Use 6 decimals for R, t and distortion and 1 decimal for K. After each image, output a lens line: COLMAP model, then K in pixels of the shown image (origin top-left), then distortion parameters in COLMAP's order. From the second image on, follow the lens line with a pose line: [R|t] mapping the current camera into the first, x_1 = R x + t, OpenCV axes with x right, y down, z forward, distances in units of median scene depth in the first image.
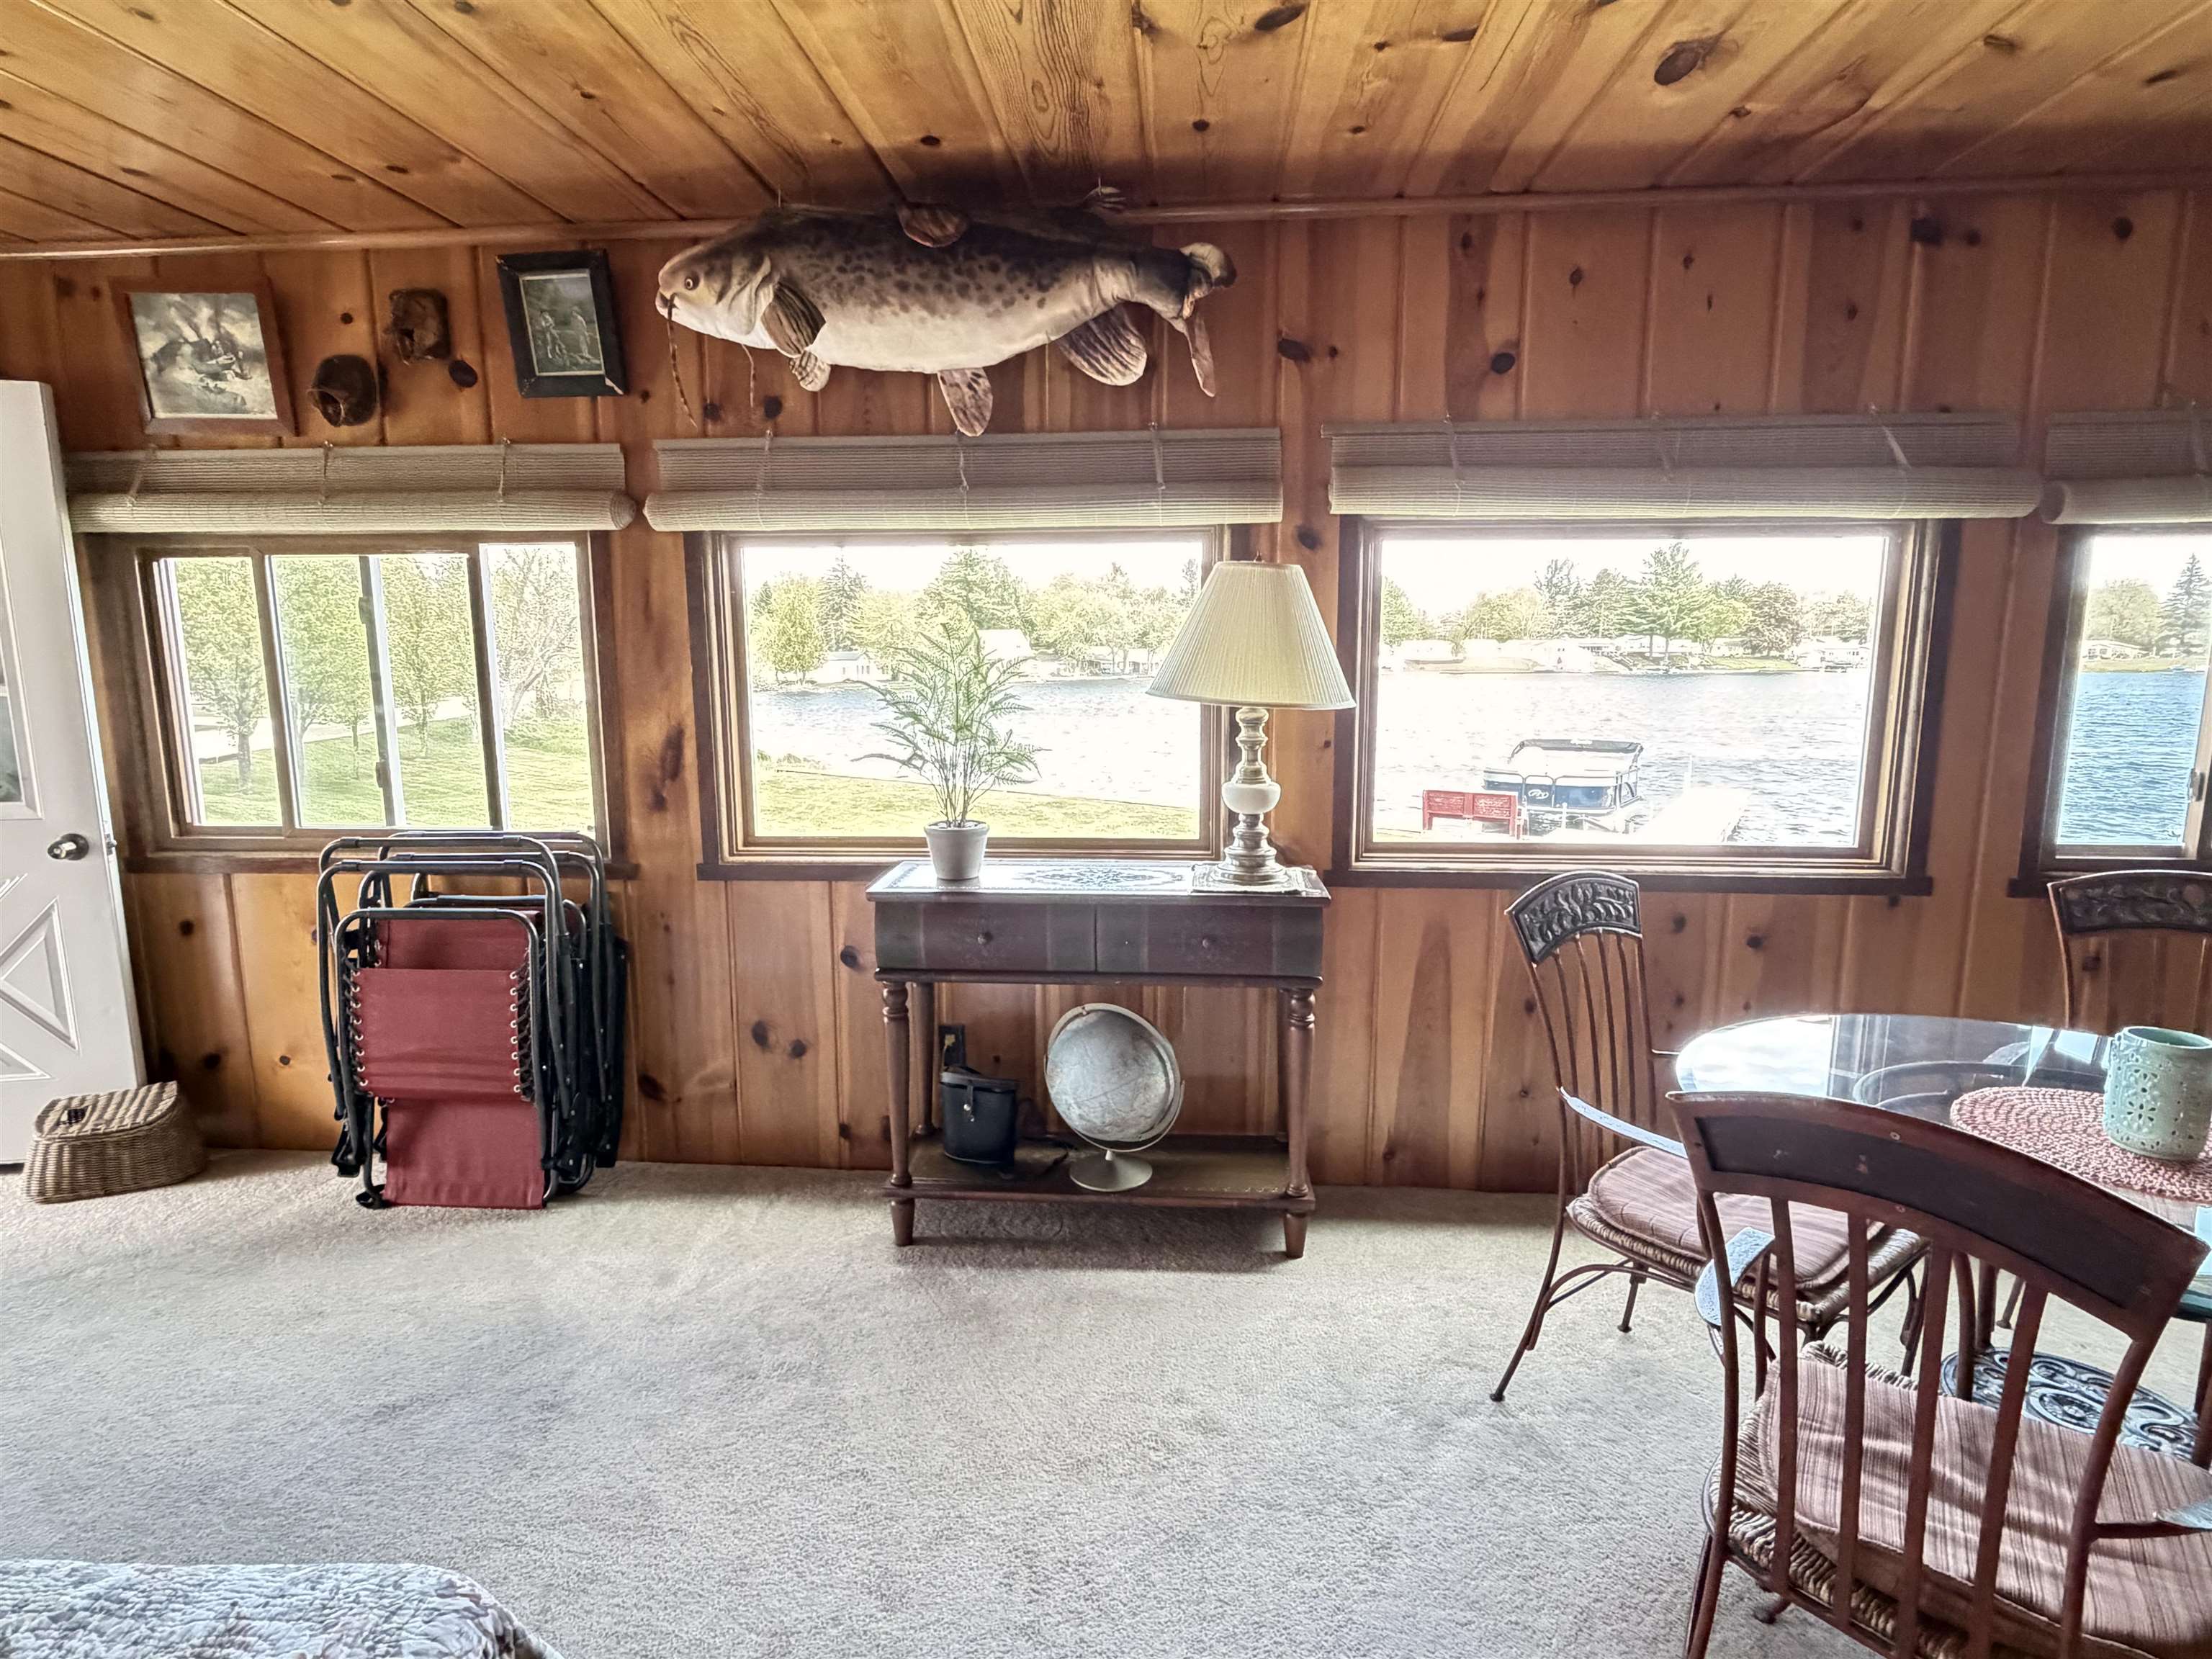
lens RADIAL K [[1150.1, 0, 1093.0], [0, 1150.1, 836.8], [0, 0, 1]] dist [-0.001588, -0.000243]
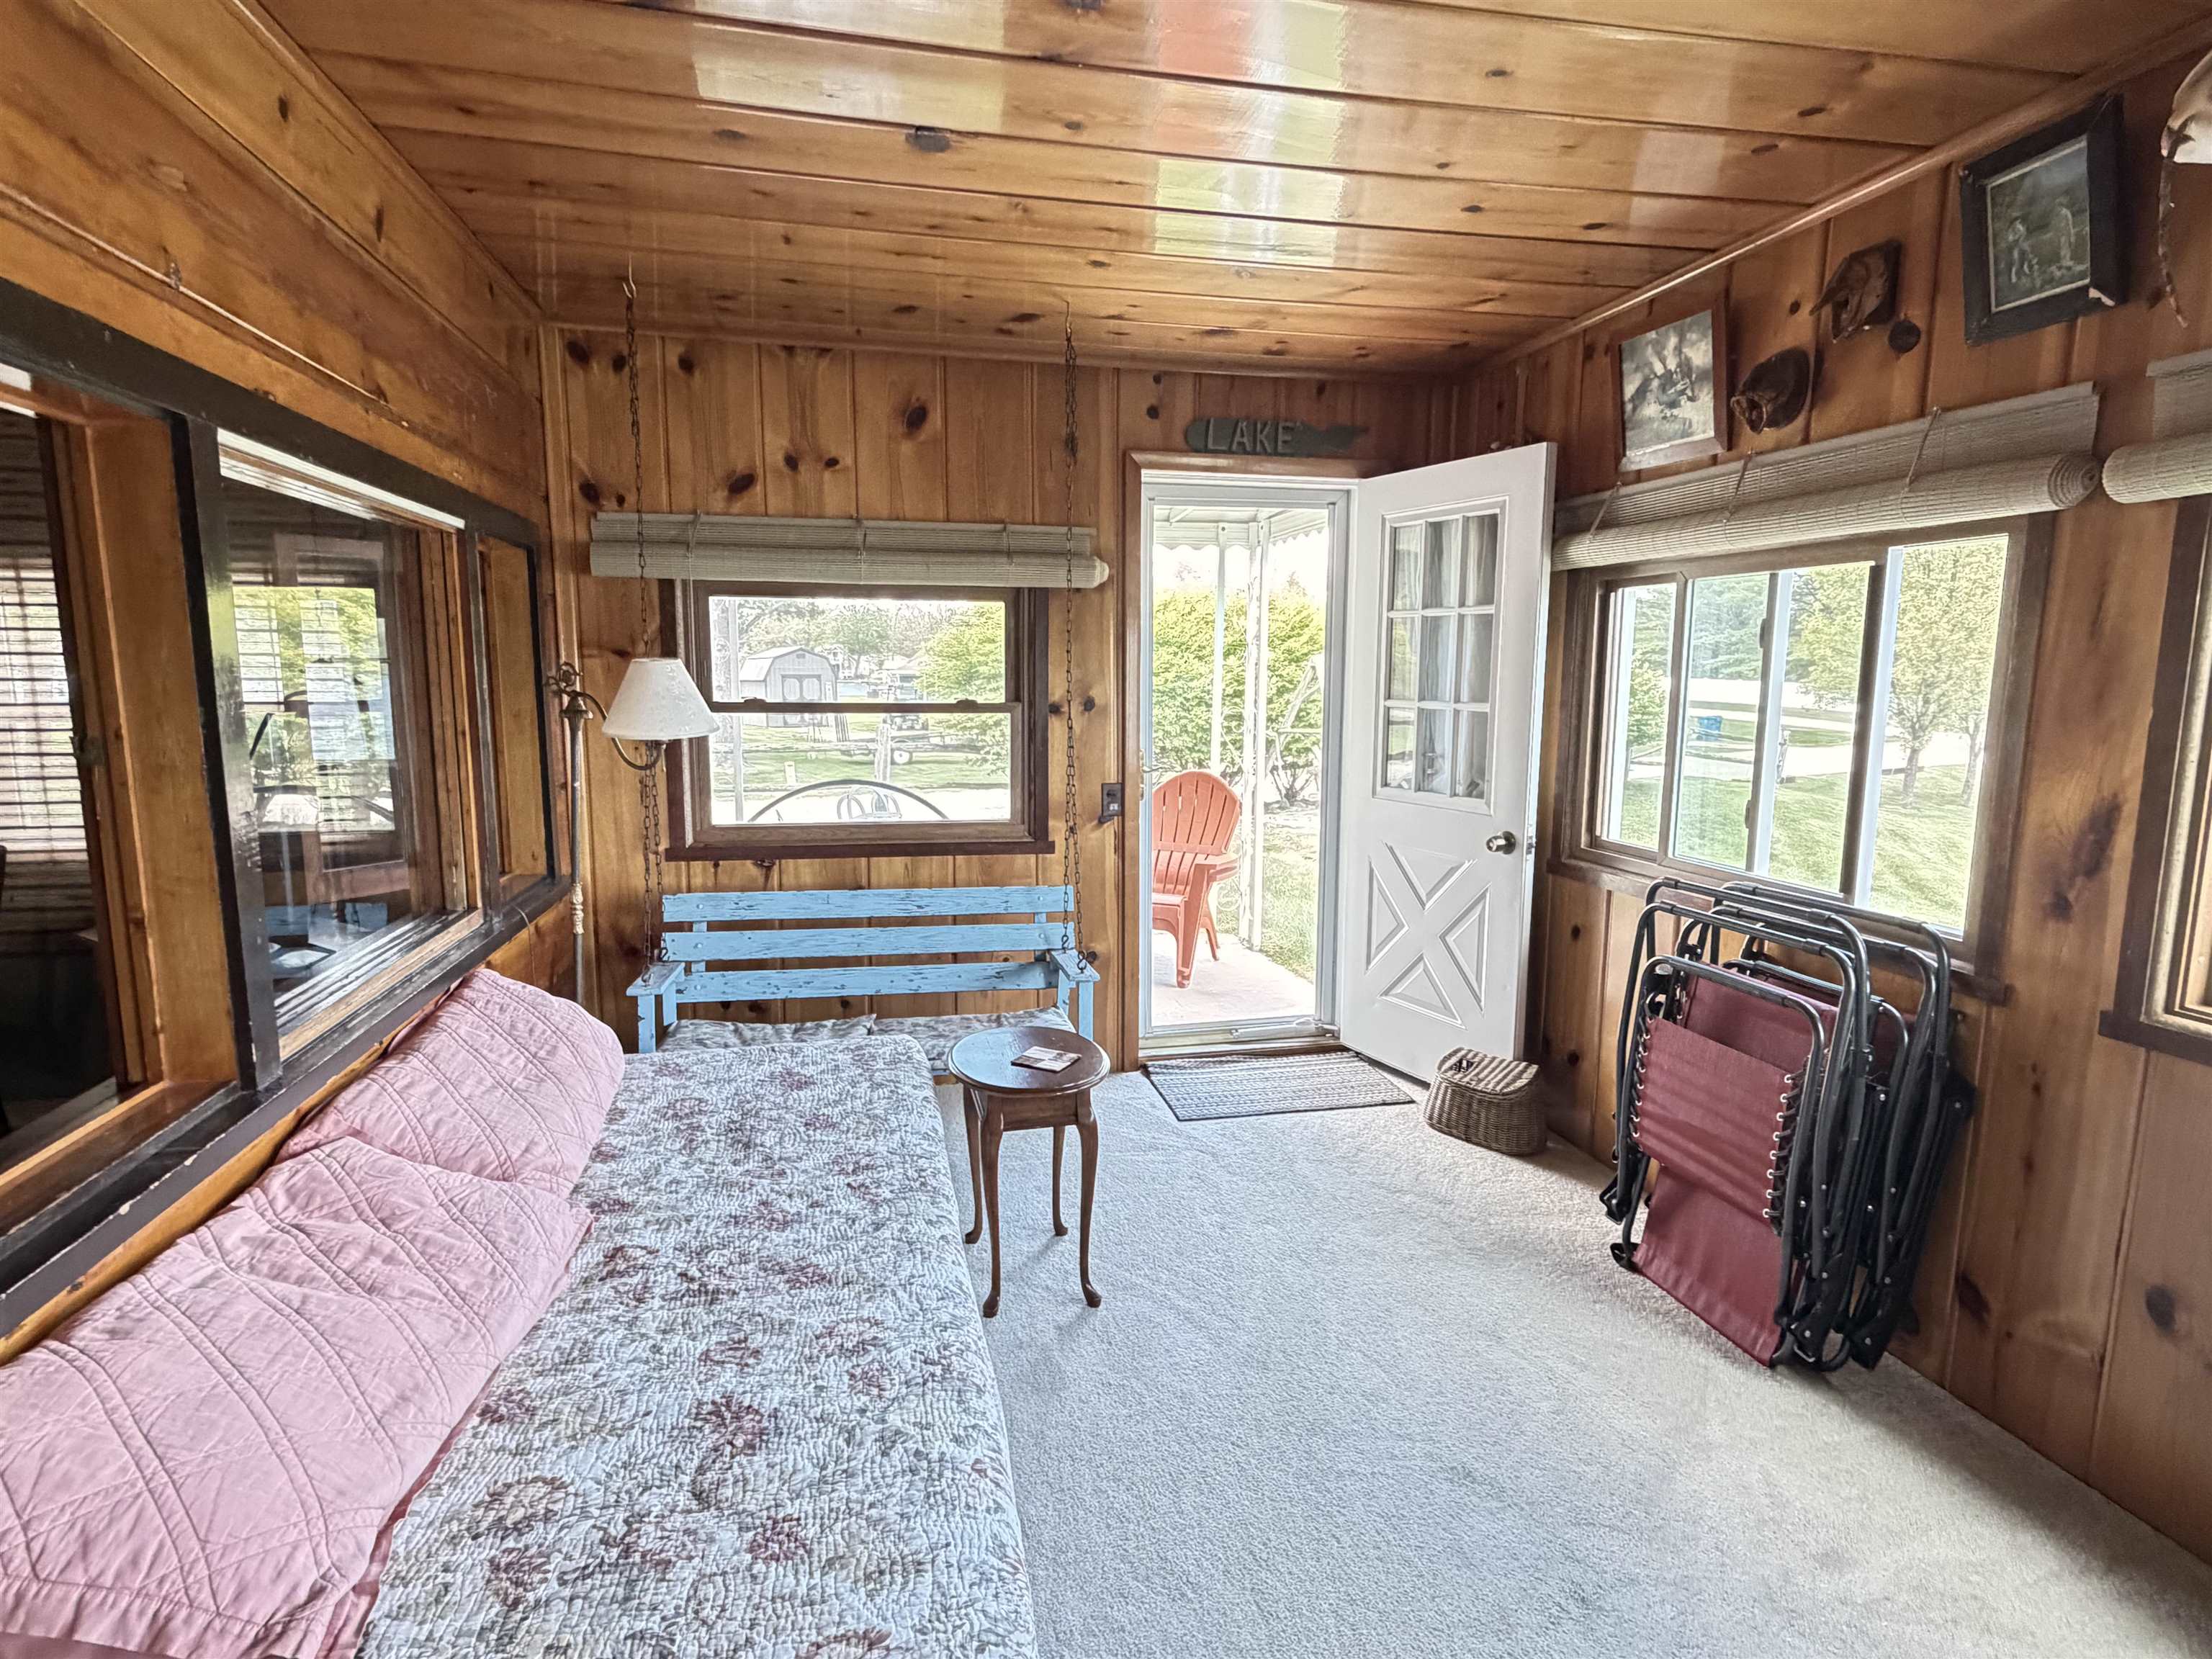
lens RADIAL K [[1150.1, 0, 1104.5], [0, 1150.1, 834.2], [0, 0, 1]] dist [-0.001588, -0.000243]
pose [[0.294660, 0.141375, -0.945087, 0.095721], [-0.154447, 0.983039, 0.098899, -0.054459], [0.943038, 0.116824, 0.311497, 0.265668]]
